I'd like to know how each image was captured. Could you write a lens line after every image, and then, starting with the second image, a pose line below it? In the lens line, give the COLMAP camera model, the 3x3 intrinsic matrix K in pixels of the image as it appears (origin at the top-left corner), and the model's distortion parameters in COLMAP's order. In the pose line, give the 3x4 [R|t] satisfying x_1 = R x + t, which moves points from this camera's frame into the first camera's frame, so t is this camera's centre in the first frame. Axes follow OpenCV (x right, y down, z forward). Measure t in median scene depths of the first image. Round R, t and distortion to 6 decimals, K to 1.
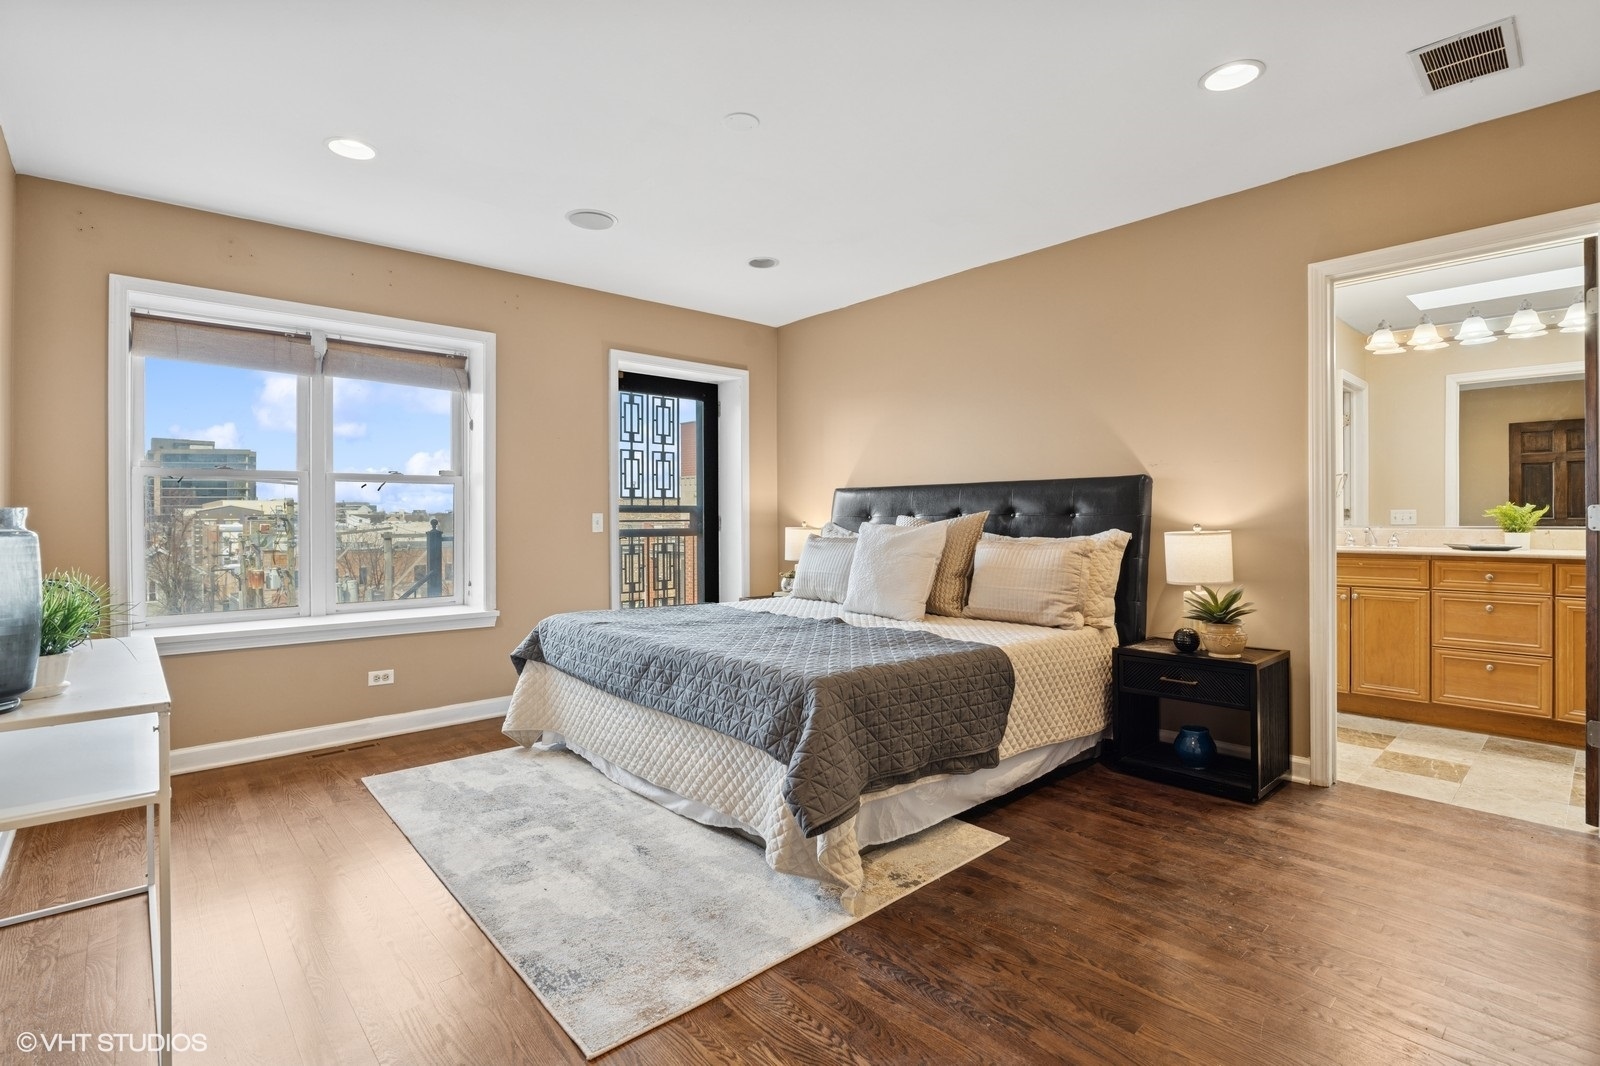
lens RADIAL K [[732.3, 0, 833.3], [0, 732.3, 521.5], [0, 0, 1]] dist [-0.004950, 0.001024]
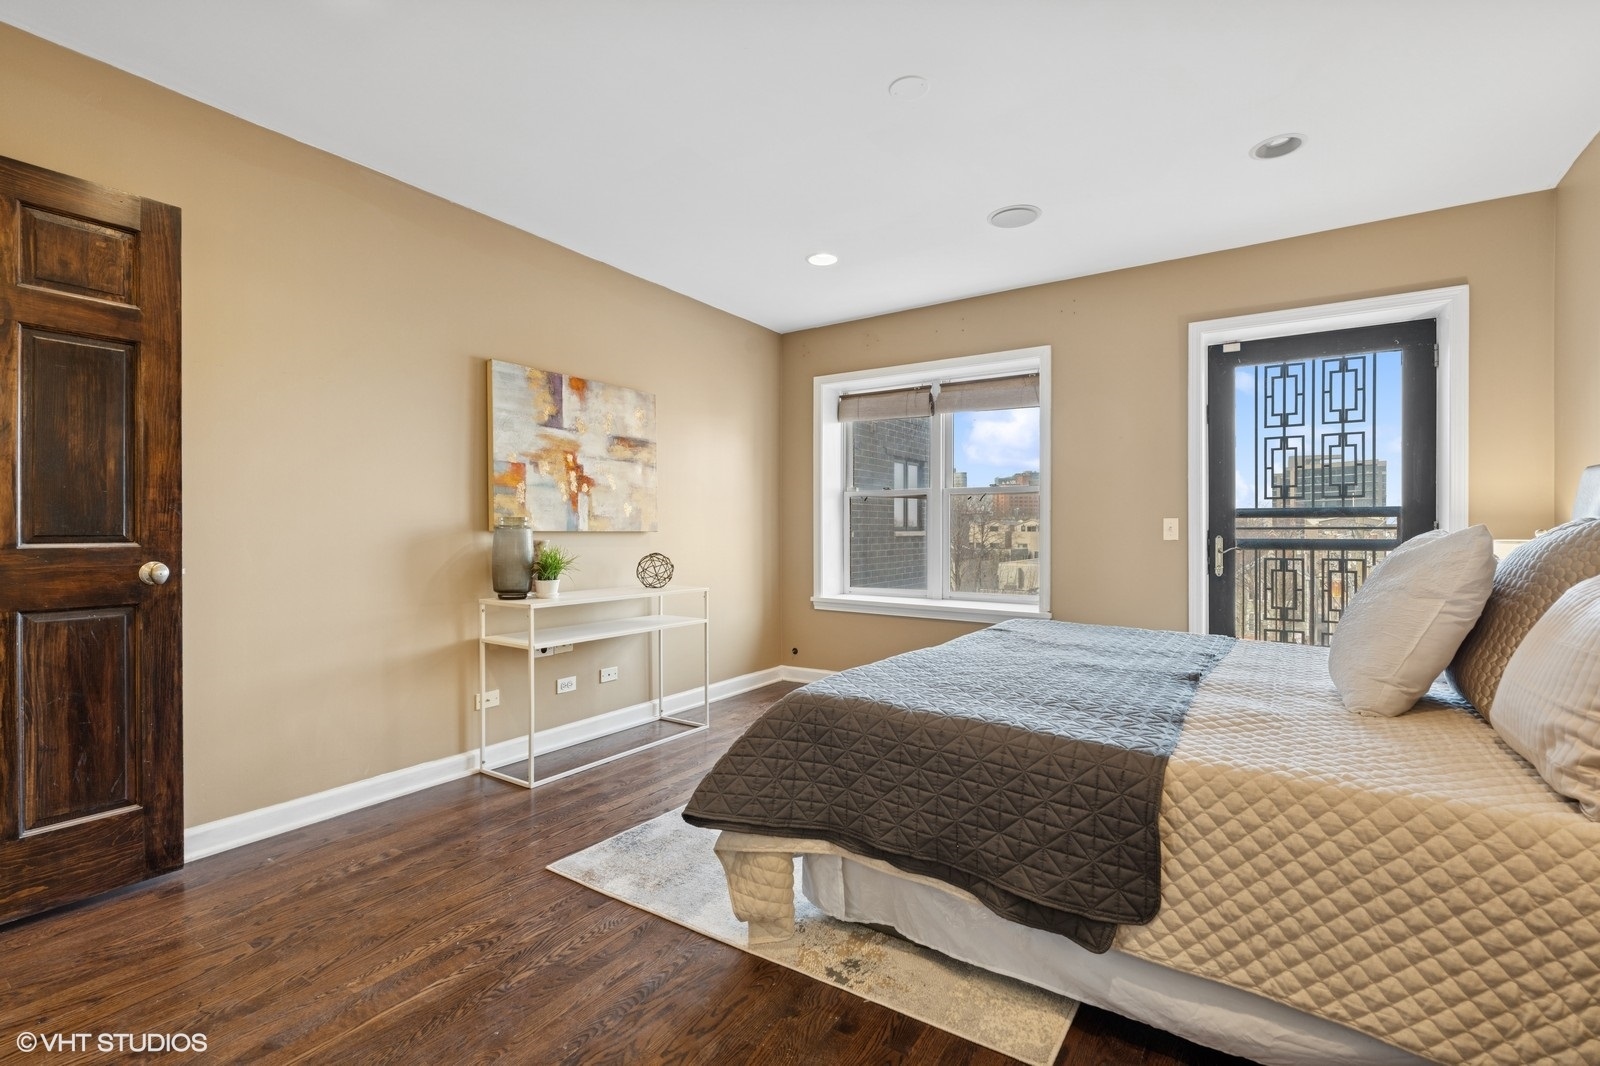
lens RADIAL K [[732.3, 0, 792.1], [0, 732.3, 531.9], [0, 0, 1]] dist [-0.004950, 0.001024]
pose [[0.237106, 0.008688, -0.971445, 0.505502], [-0.007840, 0.999945, 0.007029, 0.002843], [0.971452, 0.005949, 0.237161, 0.444284]]
